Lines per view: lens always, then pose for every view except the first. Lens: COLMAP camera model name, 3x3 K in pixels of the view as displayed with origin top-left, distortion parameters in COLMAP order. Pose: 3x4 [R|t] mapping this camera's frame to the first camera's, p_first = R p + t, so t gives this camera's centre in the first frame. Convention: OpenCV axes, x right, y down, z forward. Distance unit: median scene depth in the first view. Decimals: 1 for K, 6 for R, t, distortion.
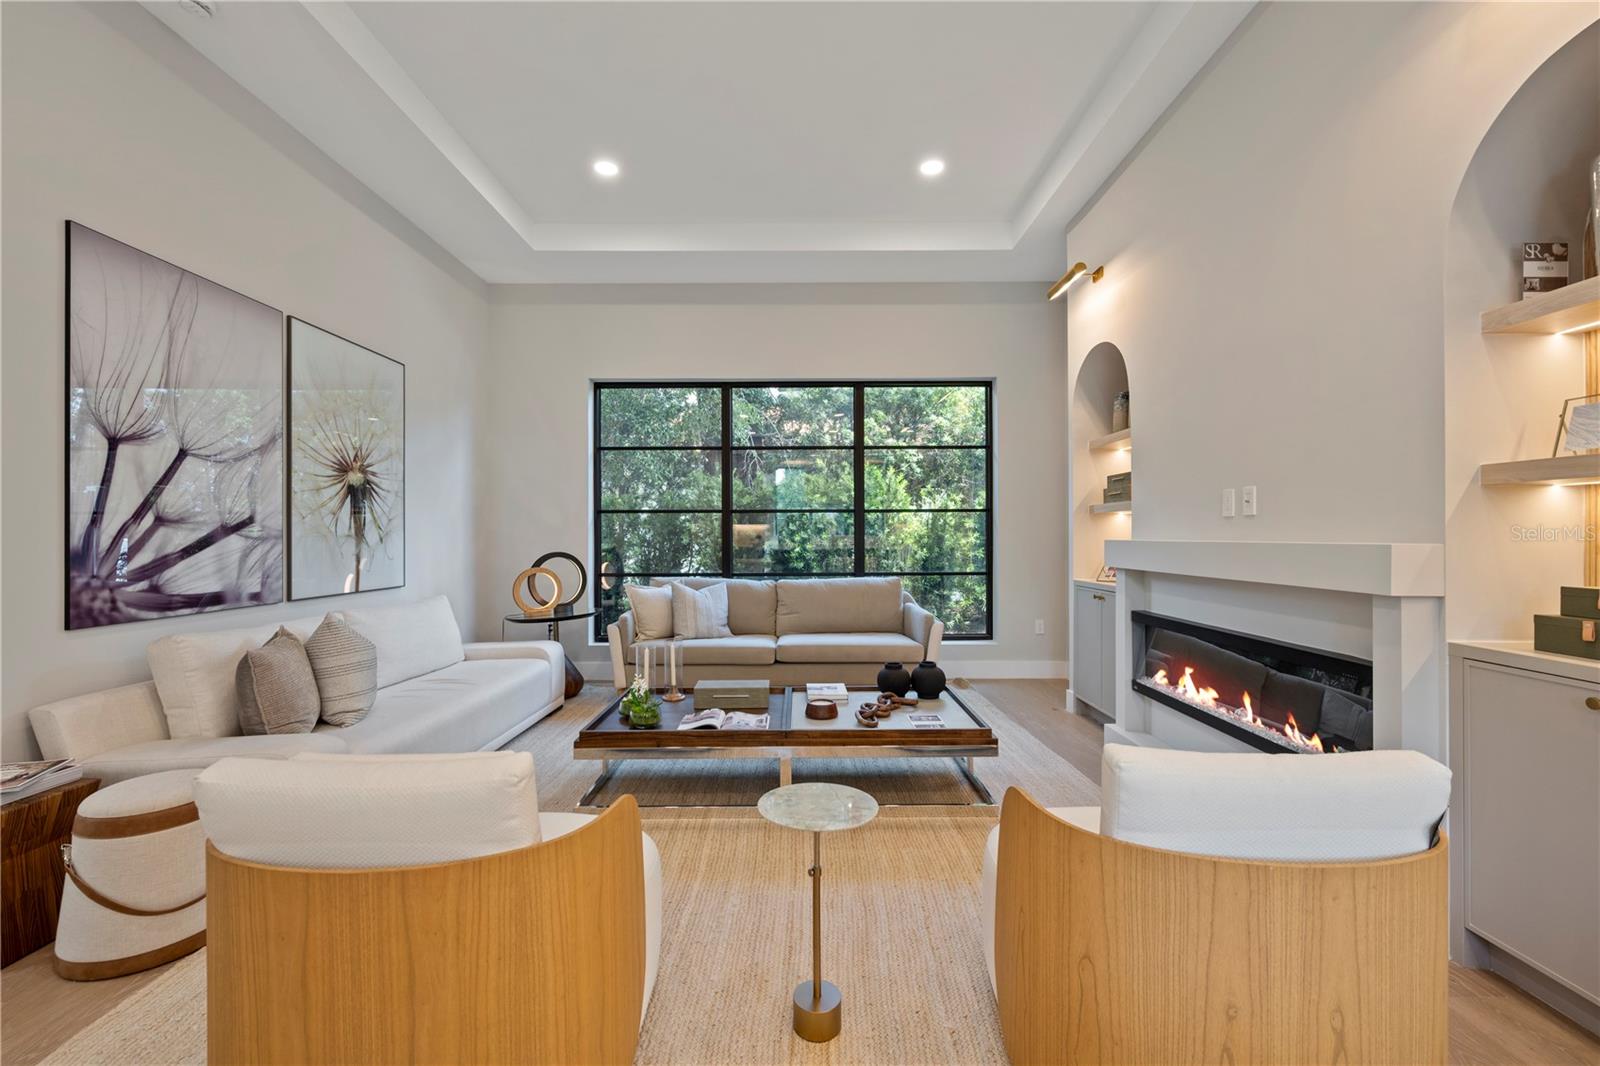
lens RADIAL K [[667.0, 0, 797.6], [0, 667.0, 527.9], [0, 0, 1]] dist [0.019729, -0.000066]
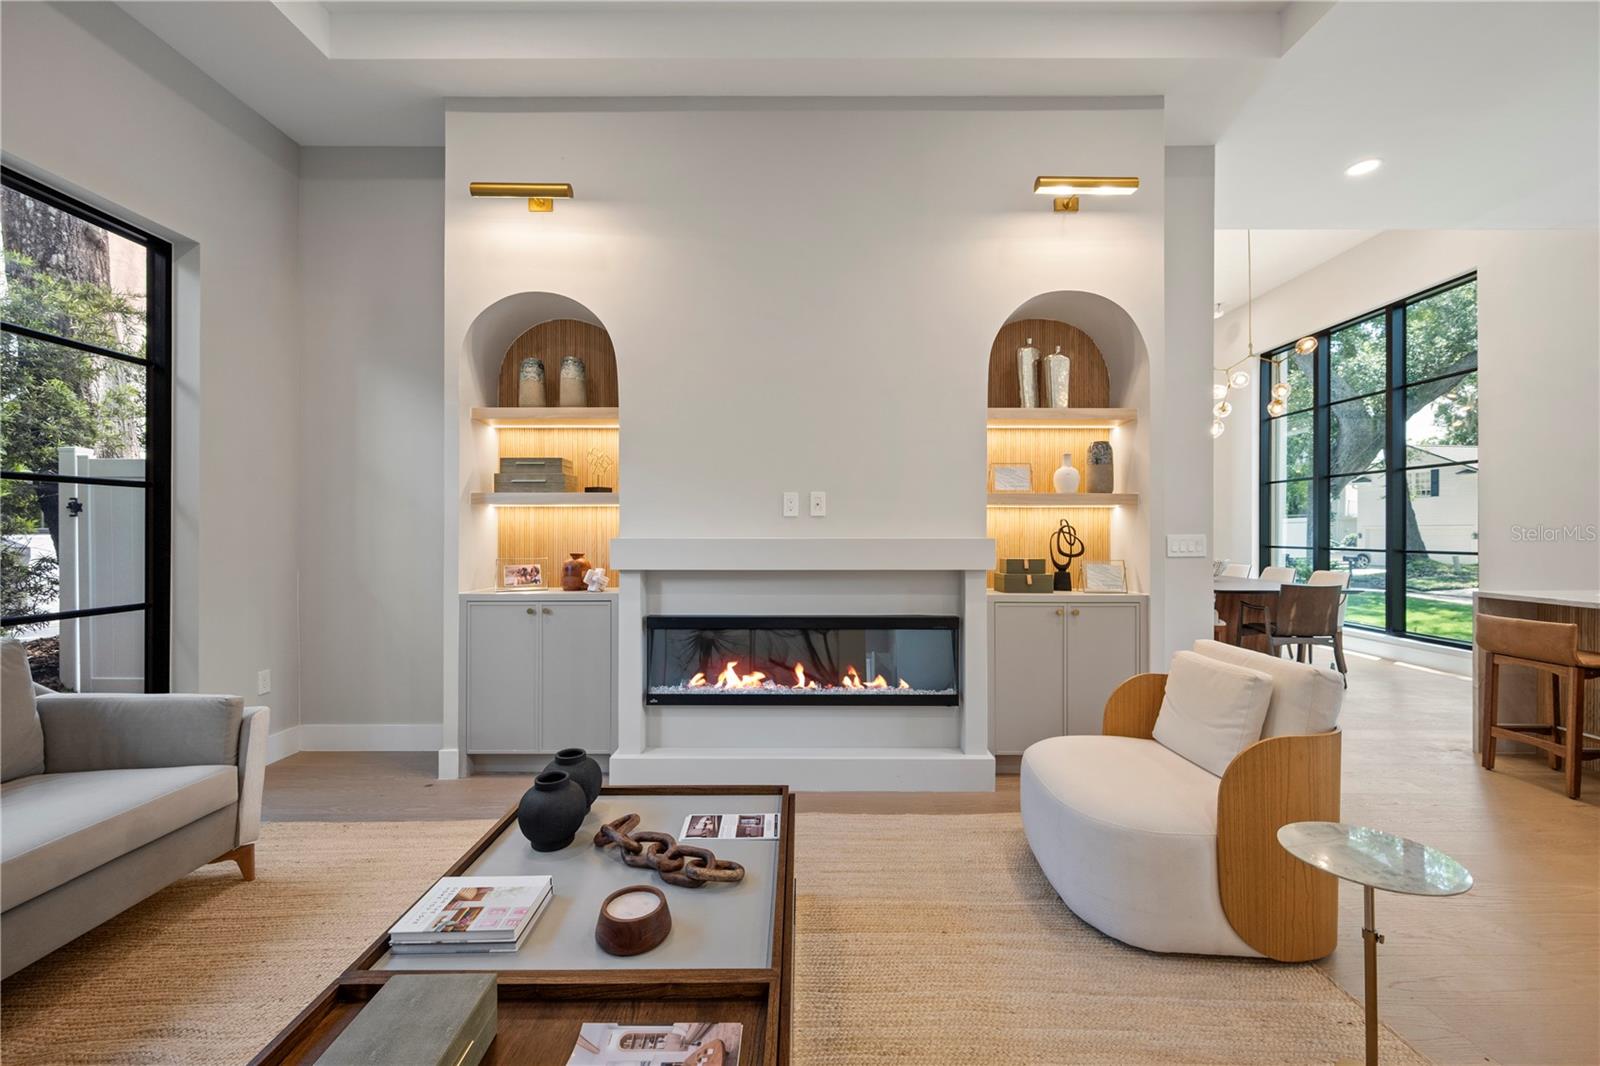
lens RADIAL K [[641.0, 0, 812.2], [0, 641.0, 532.6], [0, 0, 1]] dist [-0.004781, -0.000421]
pose [[-0.021440, 0.003867, 0.999763, -0.403041], [-0.010035, 0.999941, -0.004083, 0.013556], [-0.999720, -0.010120, -0.021400, 0.863839]]
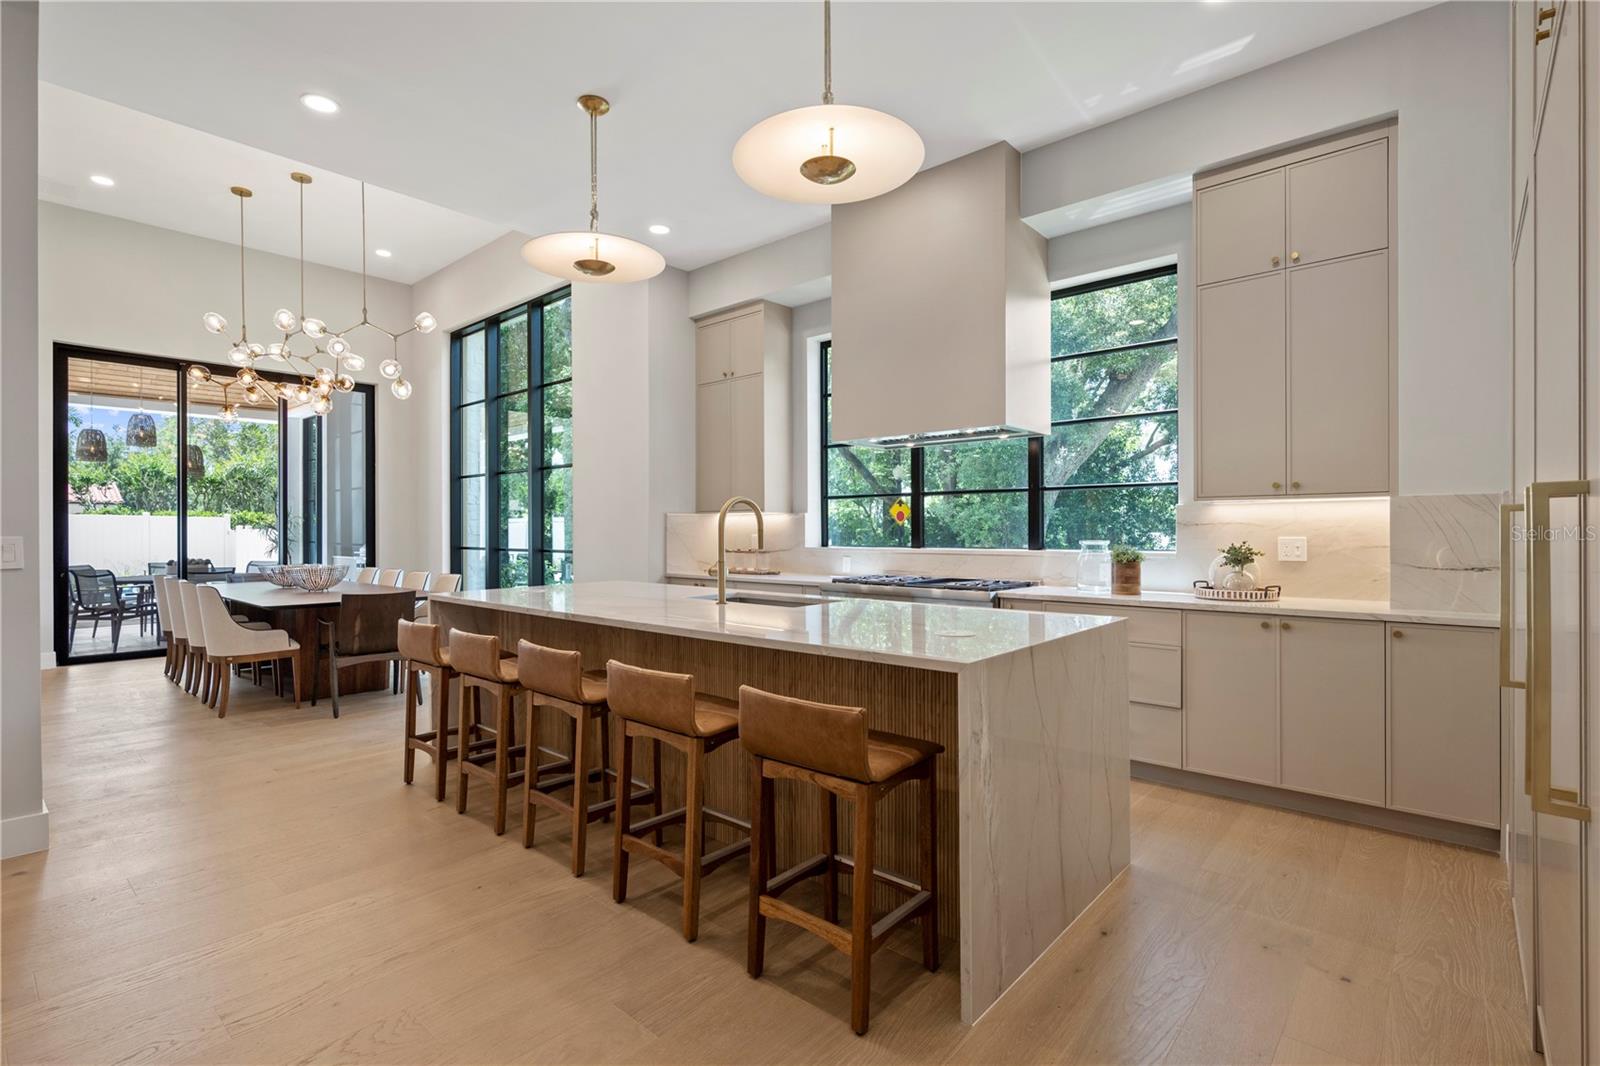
lens RADIAL K [[742.8, 0, 800.9], [0, 742.8, 536.4], [0, 0, 1]] dist [0.001955, 0.001132]
pose [[-0.758105, 0.000633, 0.652132, -0.578919], [-0.002516, 0.999989, -0.003896, 0.007346], [-0.652127, -0.004594, -0.758096, 0.212971]]
